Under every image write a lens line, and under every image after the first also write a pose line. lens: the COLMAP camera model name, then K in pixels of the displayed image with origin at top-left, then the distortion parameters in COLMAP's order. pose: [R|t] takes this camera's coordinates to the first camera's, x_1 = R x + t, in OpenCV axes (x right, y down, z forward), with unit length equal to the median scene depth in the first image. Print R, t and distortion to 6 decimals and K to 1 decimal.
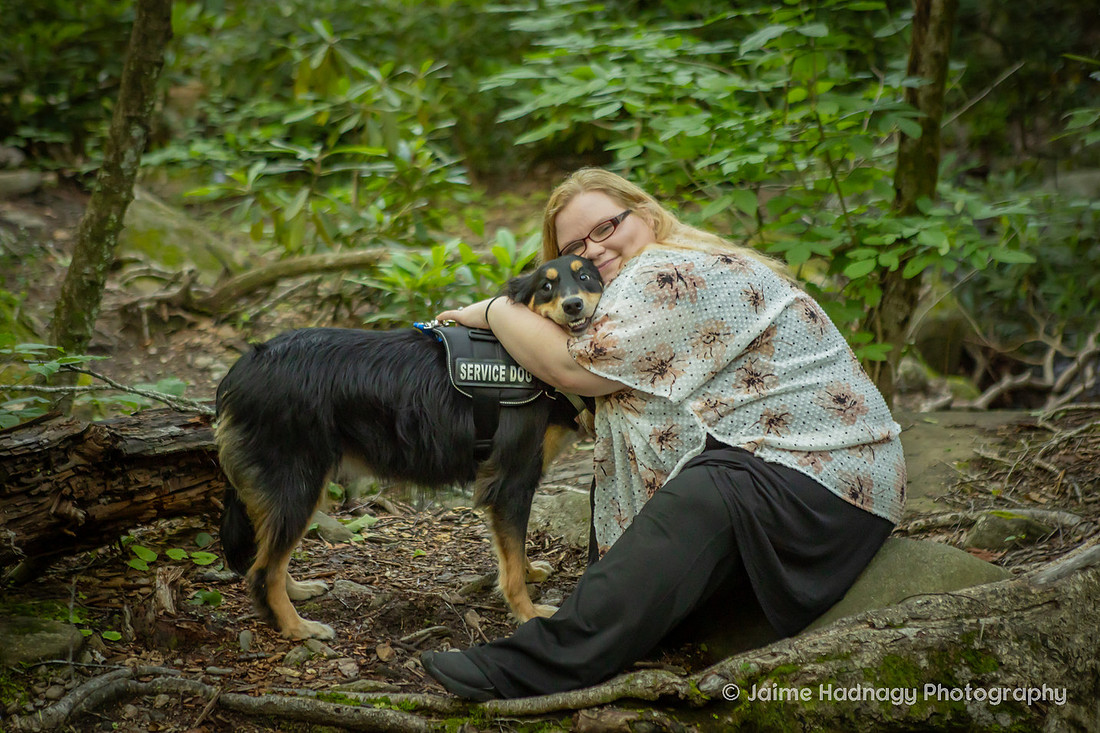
lens RADIAL K [[2169.2, 0, 547.0], [0, 2169.2, 330.2], [0, 0, 1]] dist [0.190966, 0.036963]
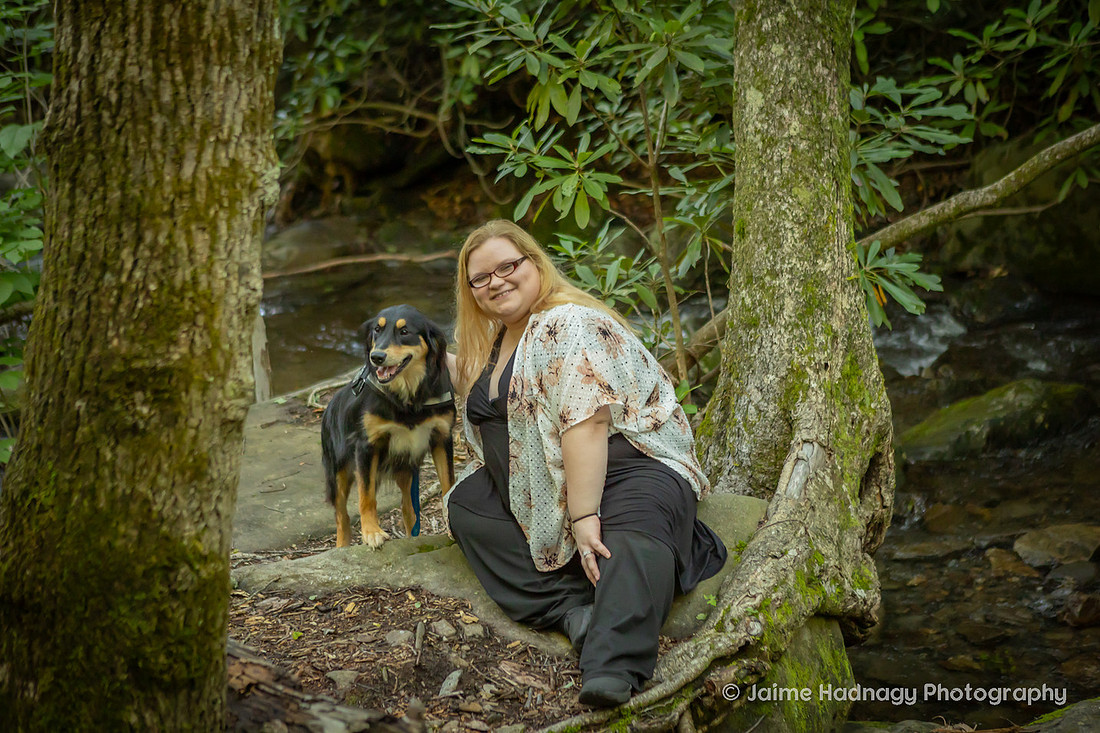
lens RADIAL K [[1785.7, 0, 544.4], [0, 1785.7, 352.1], [0, 0, 1]] dist [0.110323, 0.008685]
pose [[0.628446, -0.217883, 0.746714, -0.810588], [0.174266, 0.975005, 0.137830, -0.190366], [-0.758081, 0.043508, 0.650708, 0.323663]]
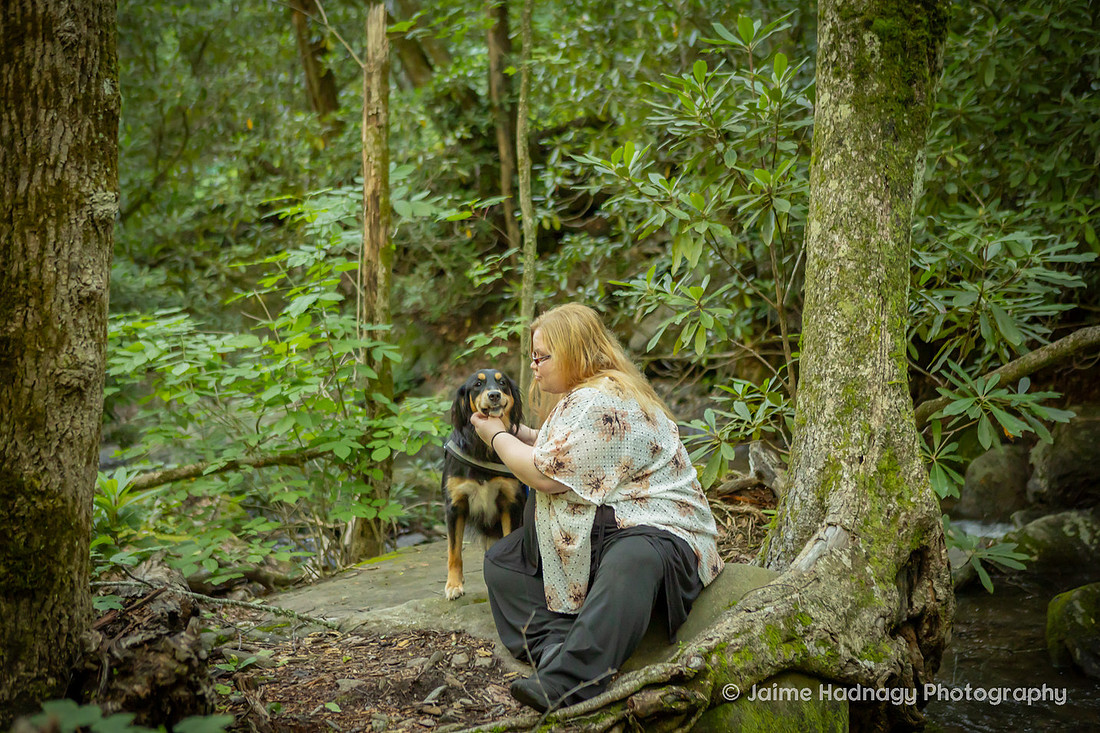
lens RADIAL K [[1585.2, 0, 550.0], [0, 1585.2, 366.5], [0, 0, 1]] dist [0.025115, 0.081757]
pose [[0.846049, -0.110860, 0.521451, -0.561881], [0.171271, 0.982809, -0.068942, 0.013111], [-0.504843, 0.147638, 0.850492, 0.048442]]
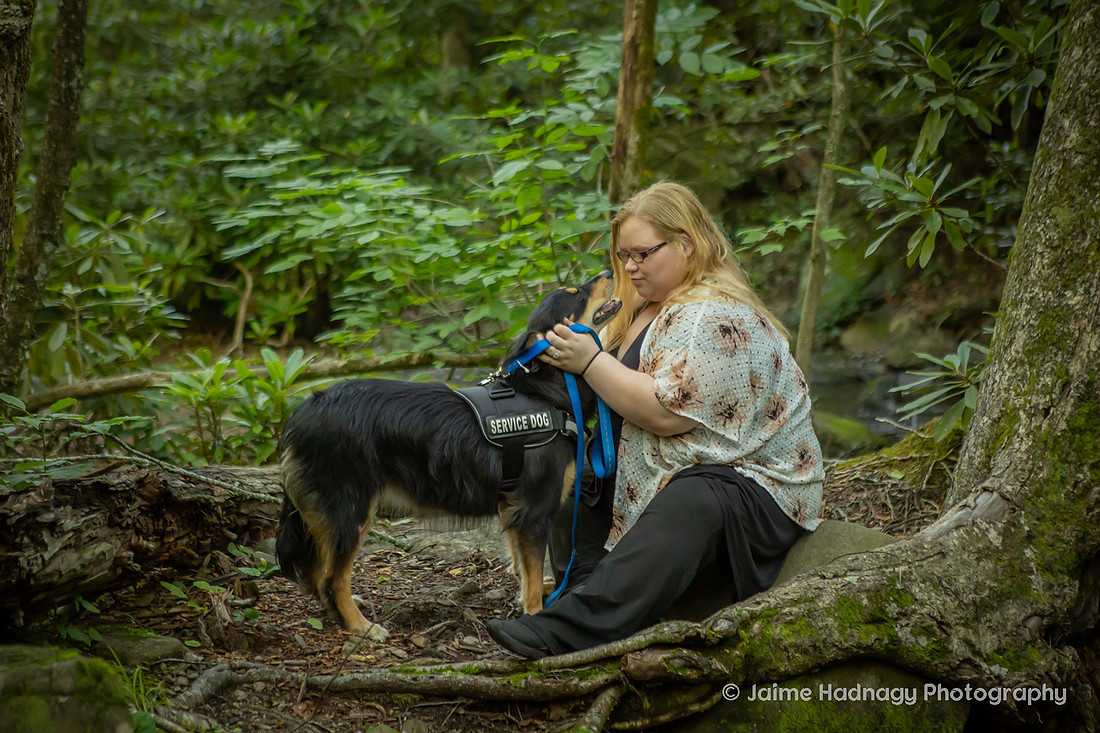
lens RADIAL K [[2114.0, 0, 546.7], [0, 2114.0, 341.0], [0, 0, 1]] dist [0.181144, 0.040671]
pose [[0.964349, -0.037759, 0.261926, -0.331309], [0.059175, 0.995474, -0.074364, 0.078903], [-0.257933, 0.087213, 0.962219, -0.181931]]
